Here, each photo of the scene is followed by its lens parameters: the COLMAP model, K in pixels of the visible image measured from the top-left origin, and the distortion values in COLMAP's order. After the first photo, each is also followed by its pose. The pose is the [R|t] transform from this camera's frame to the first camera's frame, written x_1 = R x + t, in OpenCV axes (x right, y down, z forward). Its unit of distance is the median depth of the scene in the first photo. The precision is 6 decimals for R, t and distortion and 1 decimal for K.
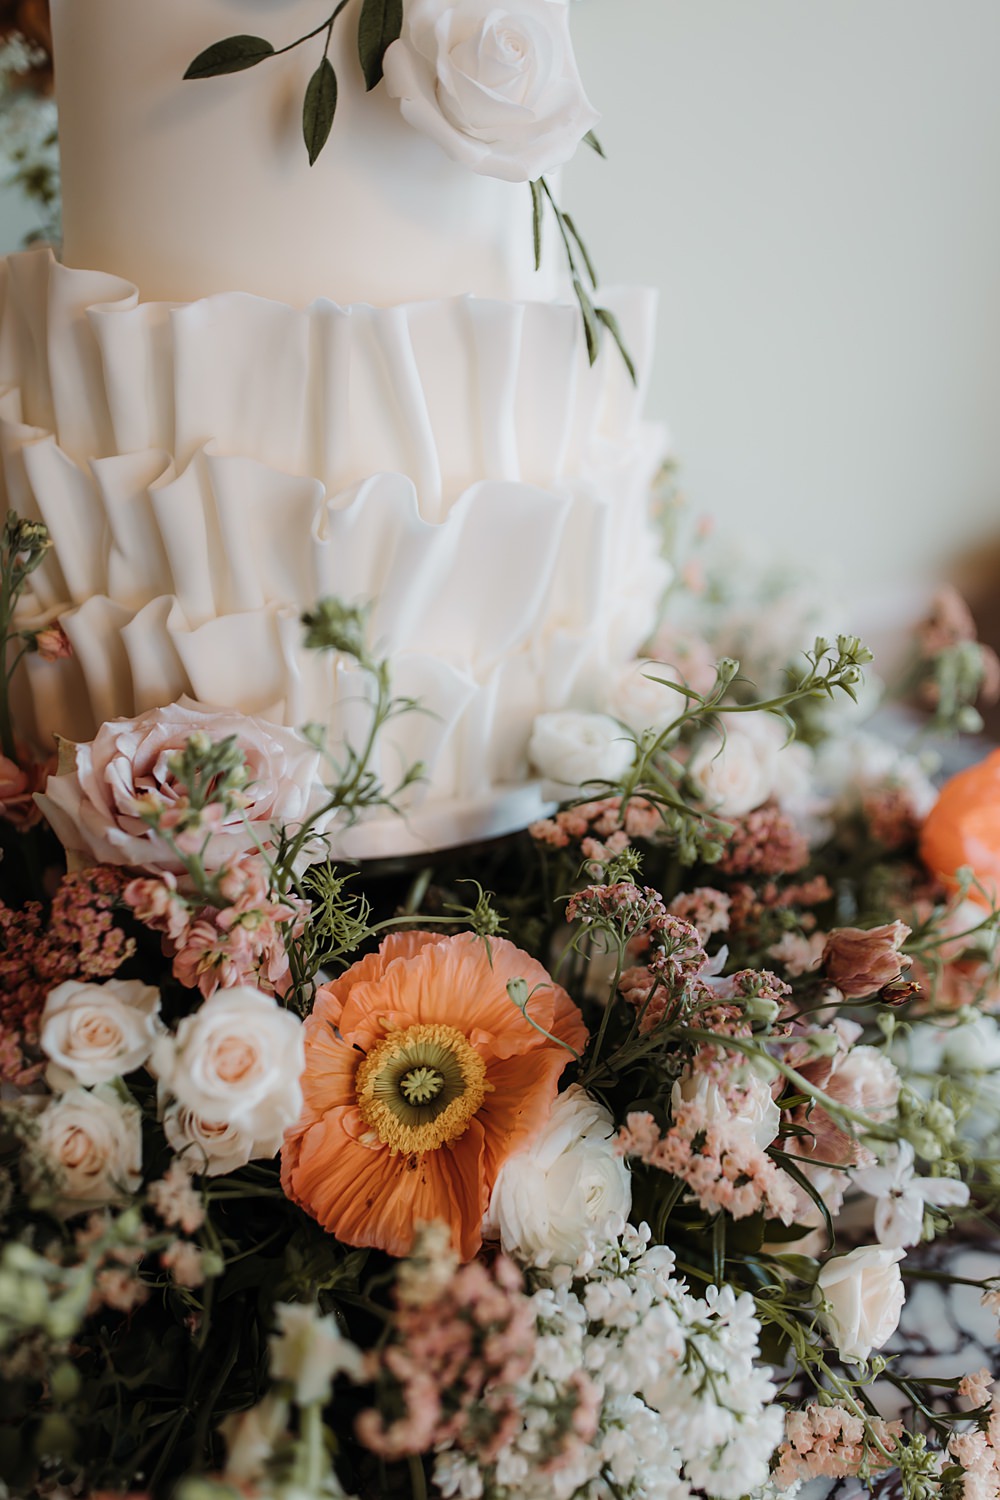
lens RADIAL K [[1534.4, 0, 500.0], [0, 1534.4, 750.0], [0, 0, 1]] dist [-0.002993, -0.000375]
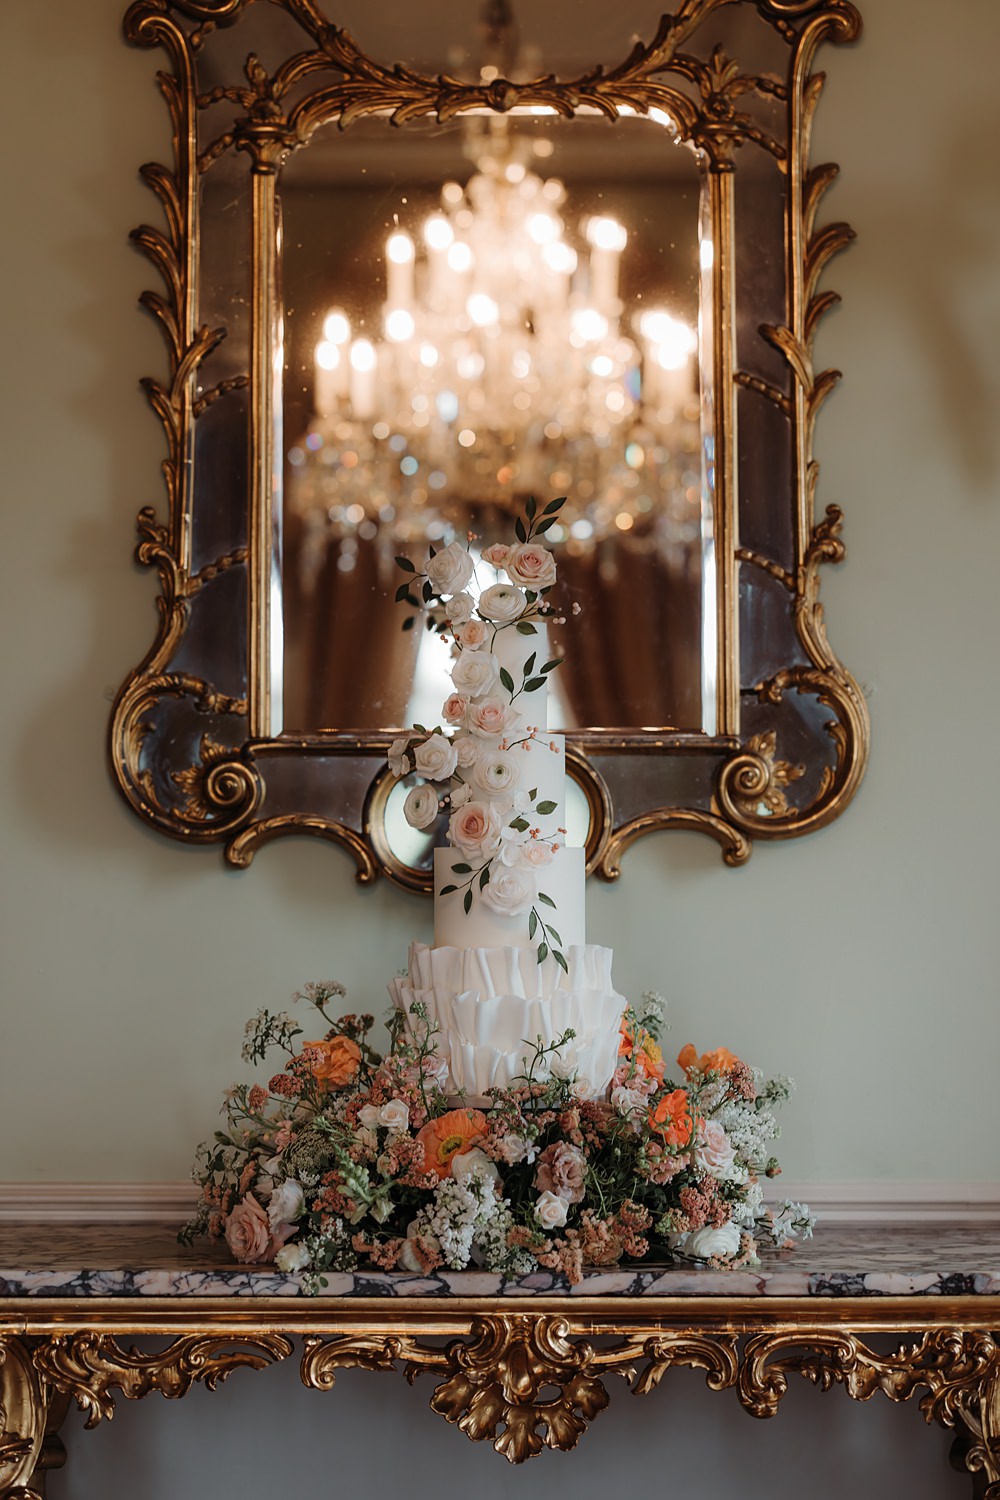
lens RADIAL K [[4243.5, 0, 500.0], [0, 4243.5, 750.0], [0, 0, 1]] dist [-0.037628, -0.011097]
pose [[0.811609, -0.069744, -0.580022, 6.049840], [-0.179678, 0.914922, -0.361433, 3.026592], [0.555883, 0.397559, 0.730028, -6.776932]]
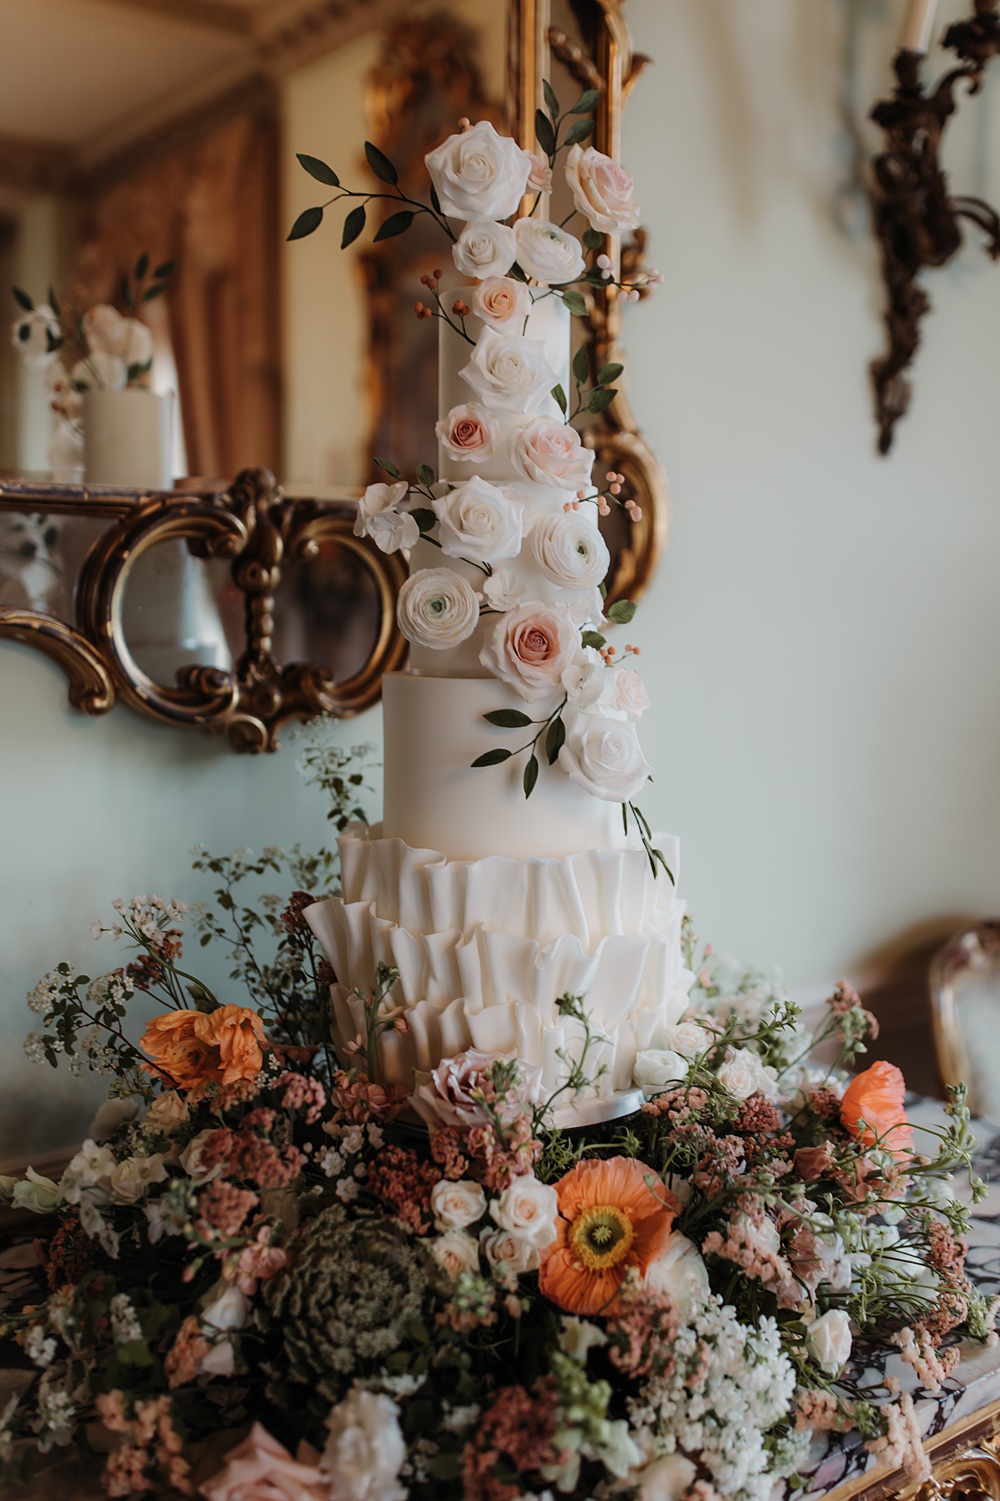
lens RADIAL K [[1493.9, 0, 500.0], [0, 1493.9, 750.5], [0, 0, 1]] dist [-0.038786, -0.000866]
pose [[0.998423, -0.043843, 0.035071, -0.228916], [0.051728, 0.961185, -0.271011, 0.130911], [-0.021828, 0.272398, 0.961937, -1.065951]]
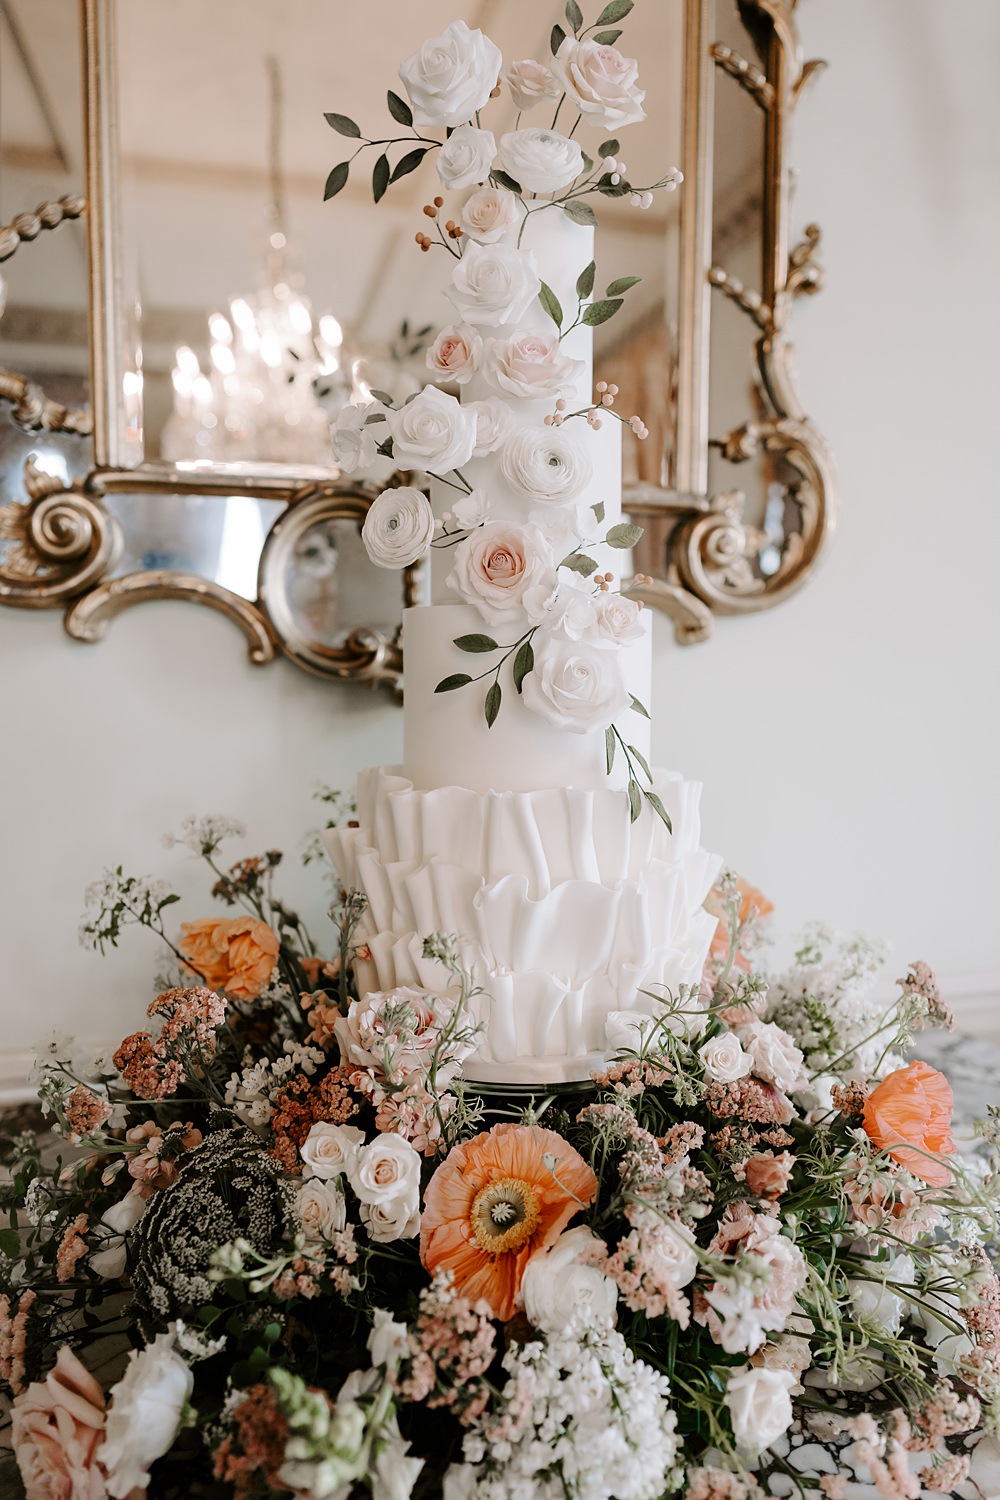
lens RADIAL K [[1007.9, 0, 500.0], [0, 1007.9, 750.0], [0, 0, 1]] dist [-0.020454, -0.000914]
pose [[0.933917, -0.011376, -0.357309, 0.375165], [-0.094721, 0.955896, -0.278012, 0.028354], [0.344713, 0.293484, 0.891650, -0.205944]]
